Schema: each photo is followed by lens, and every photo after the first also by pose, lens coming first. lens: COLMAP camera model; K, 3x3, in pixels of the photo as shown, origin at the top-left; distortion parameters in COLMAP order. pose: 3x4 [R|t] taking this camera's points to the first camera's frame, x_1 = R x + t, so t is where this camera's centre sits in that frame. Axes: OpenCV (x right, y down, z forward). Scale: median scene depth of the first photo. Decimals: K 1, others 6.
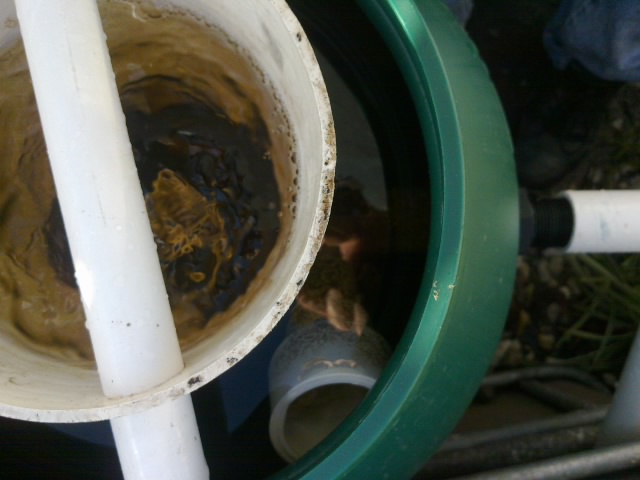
lens RADIAL K [[607.8, 0, 320.0], [0, 607.8, 240.0], [0, 0, 1]] dist [-0.002894, -0.060853]
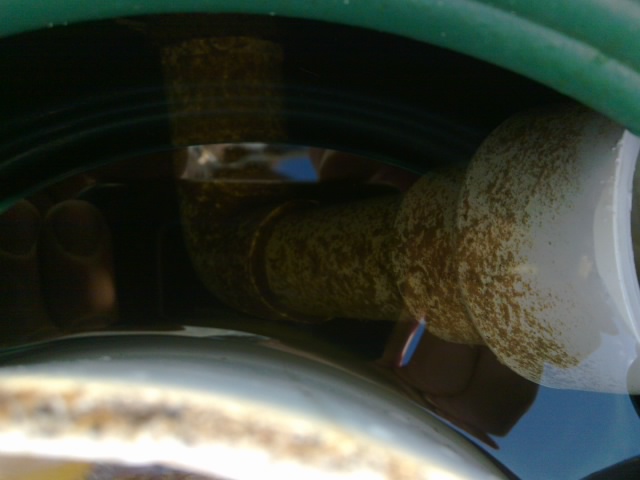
lens RADIAL K [[607.8, 0, 320.0], [0, 607.8, 240.0], [0, 0, 1]] dist [-0.002894, -0.060853]
pose [[-0.066898, -0.997461, -0.024431, 0.052652], [0.995441, -0.068392, 0.066488, 0.007898], [-0.067990, -0.019871, 0.997488, 0.590894]]
